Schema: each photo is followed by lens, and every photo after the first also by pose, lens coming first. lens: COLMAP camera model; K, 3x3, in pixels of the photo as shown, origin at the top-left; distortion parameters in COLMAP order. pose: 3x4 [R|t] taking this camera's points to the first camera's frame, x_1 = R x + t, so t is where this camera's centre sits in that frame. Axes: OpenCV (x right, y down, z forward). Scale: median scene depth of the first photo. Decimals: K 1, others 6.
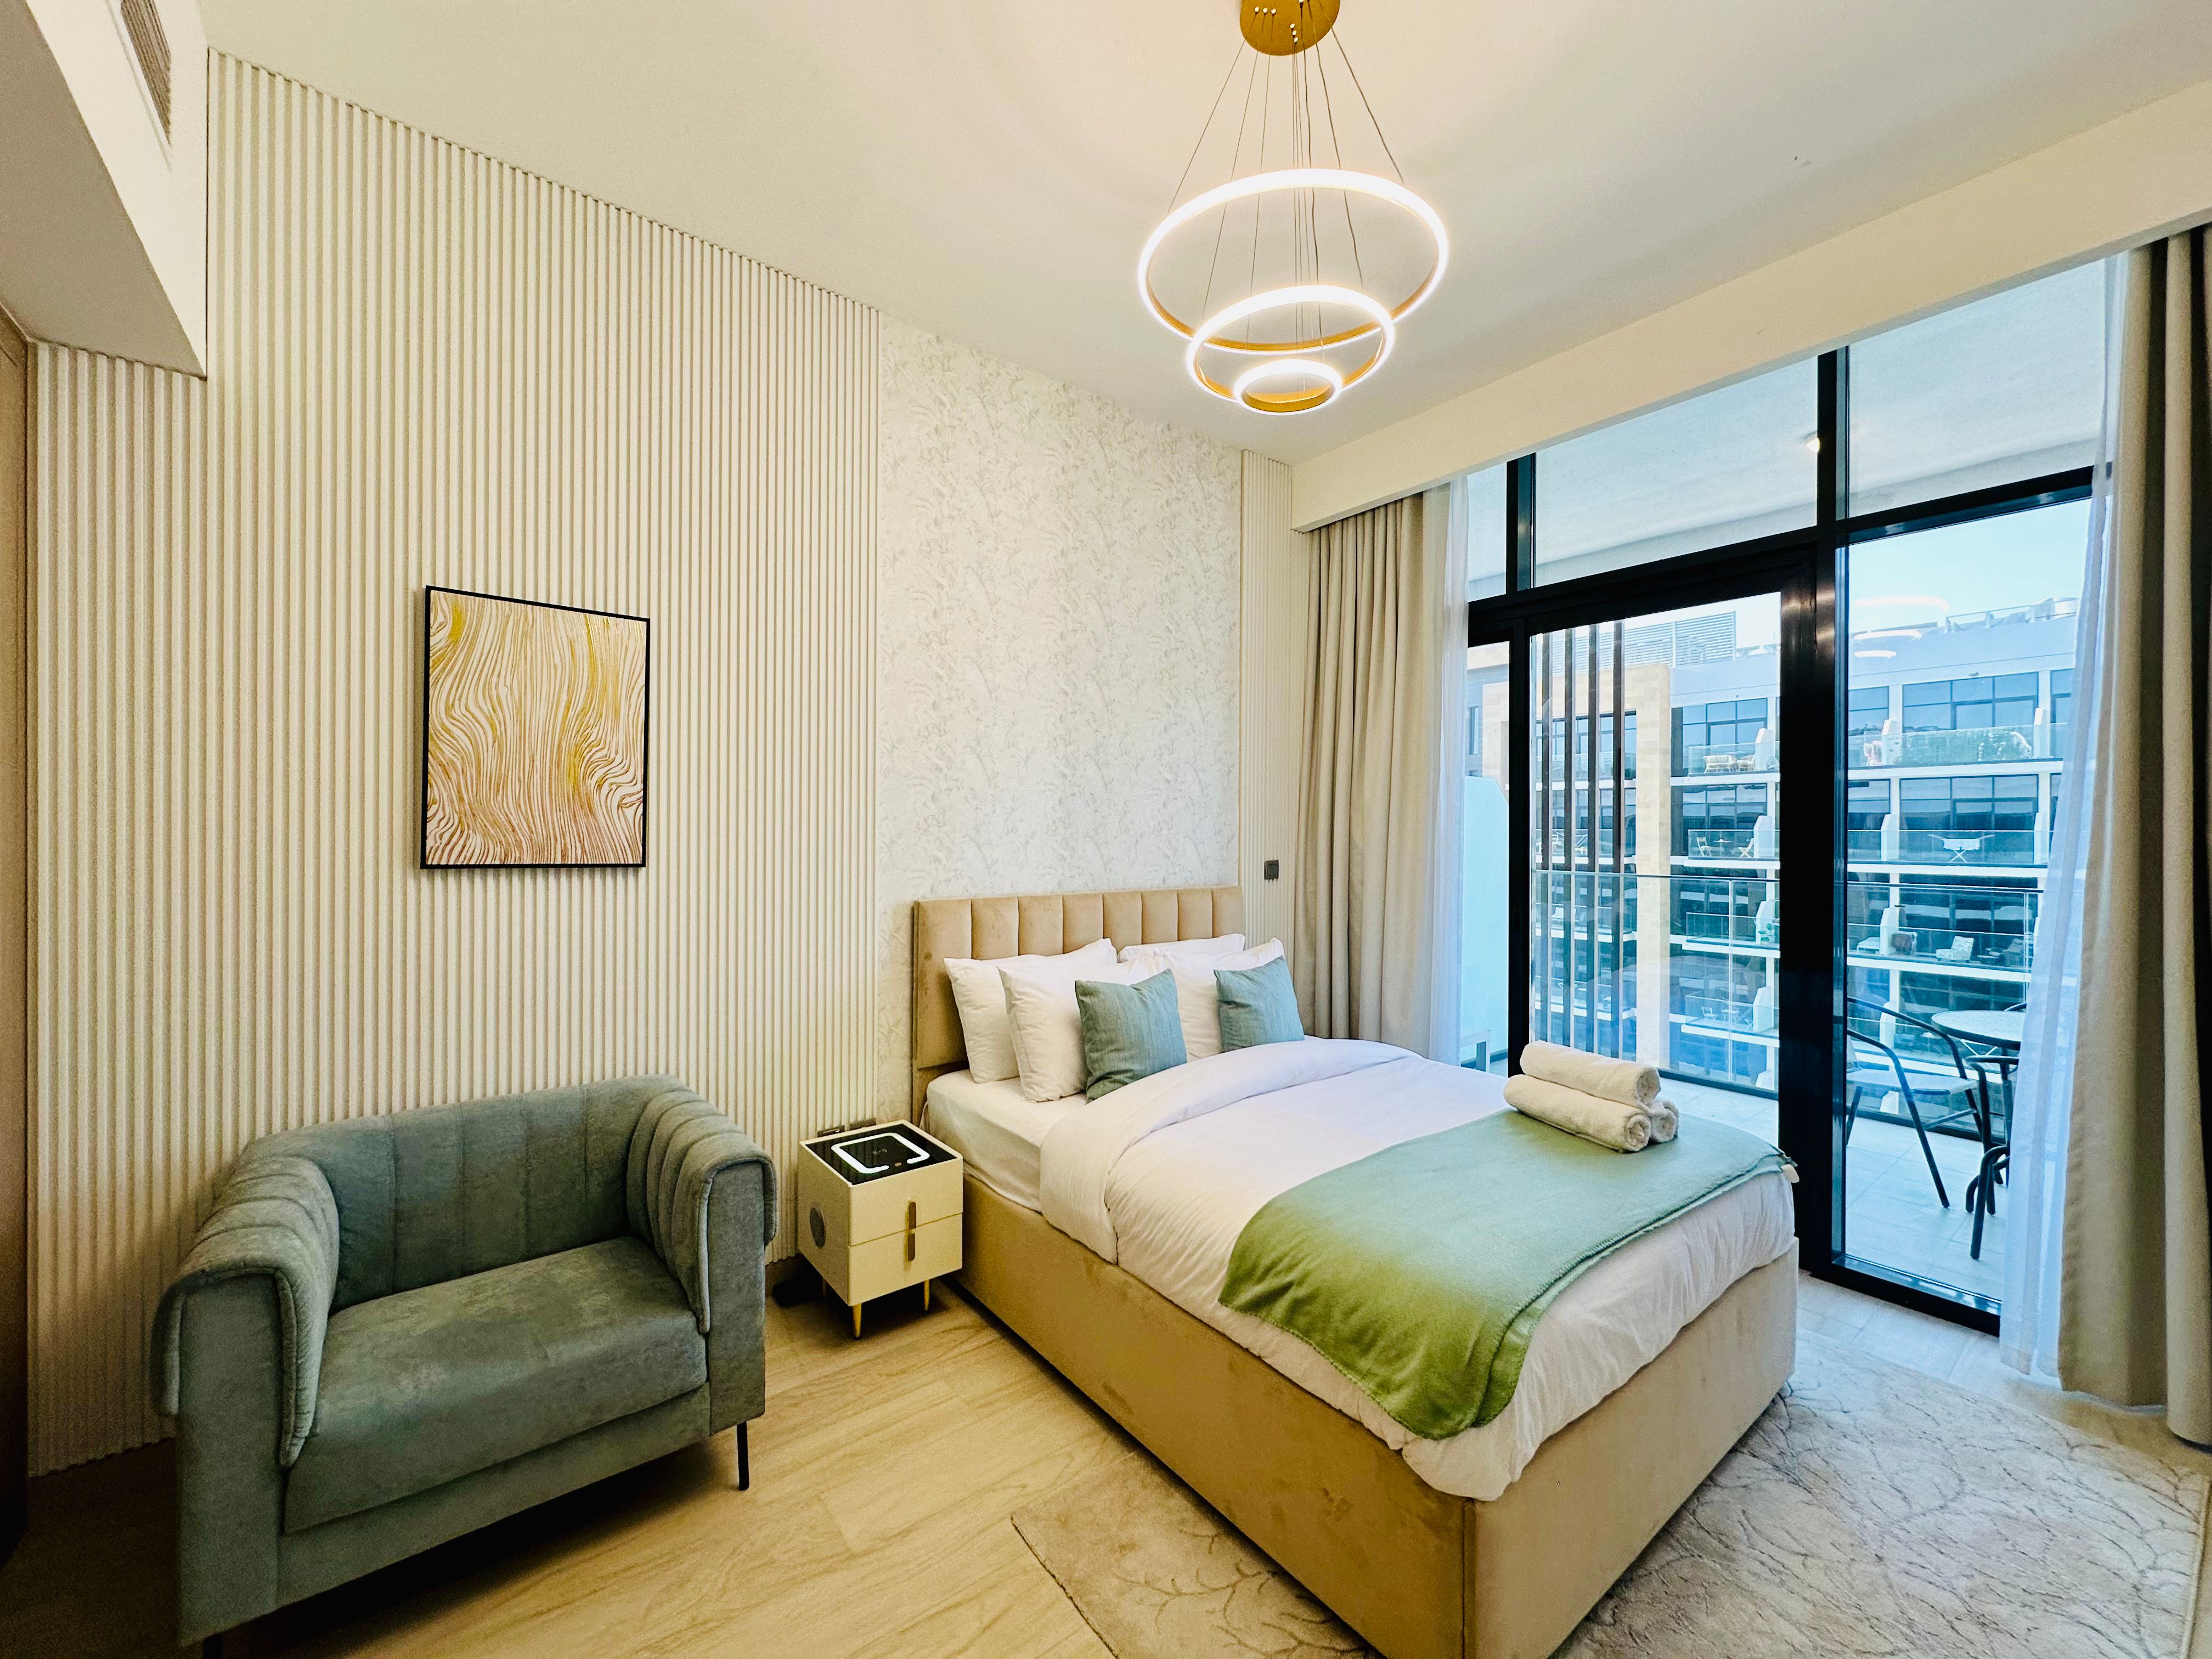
lens RADIAL K [[880.6, 0, 1105.2], [0, 880.6, 834.6], [0, 0, 1]] dist [-0.004896, 0.001237]
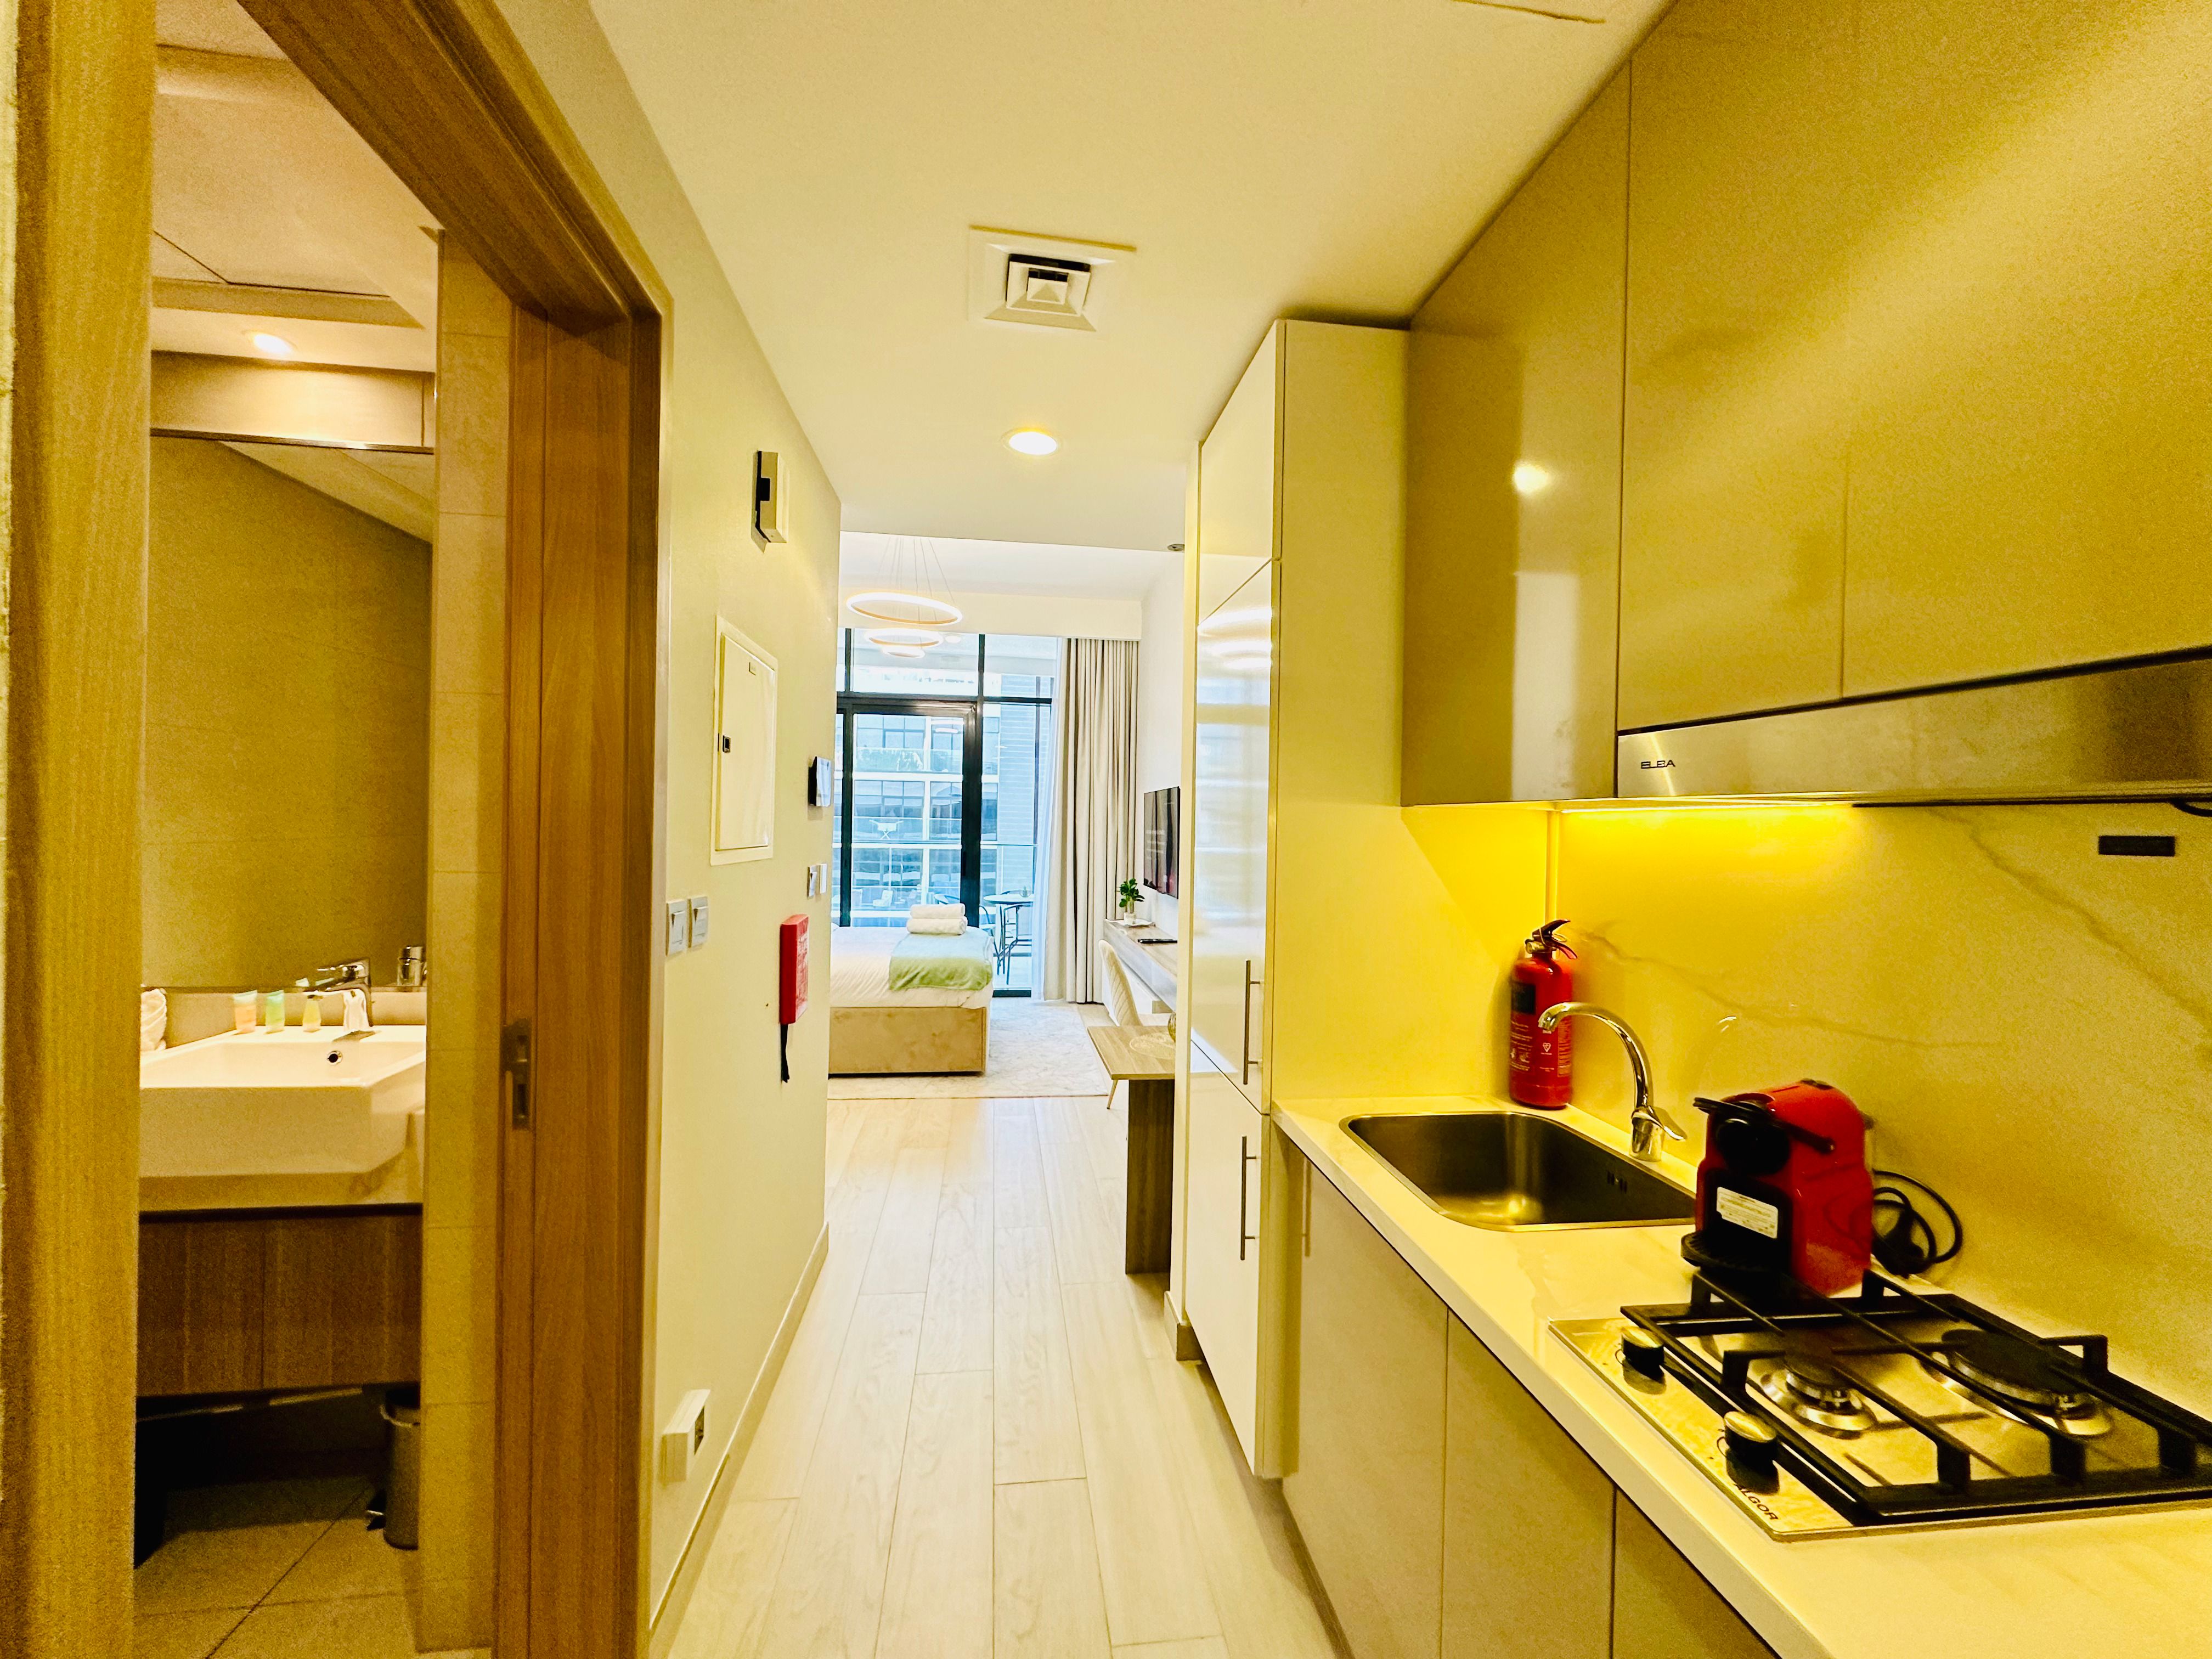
lens RADIAL K [[880.6, 0, 1107.6], [0, 880.6, 834.3], [0, 0, 1]] dist [-0.004896, 0.001237]
pose [[0.503684, -0.002715, 0.863883, -1.252055], [-0.014560, 0.999826, 0.011631, 0.007203], [-0.863765, -0.018437, 0.503557, -0.628282]]
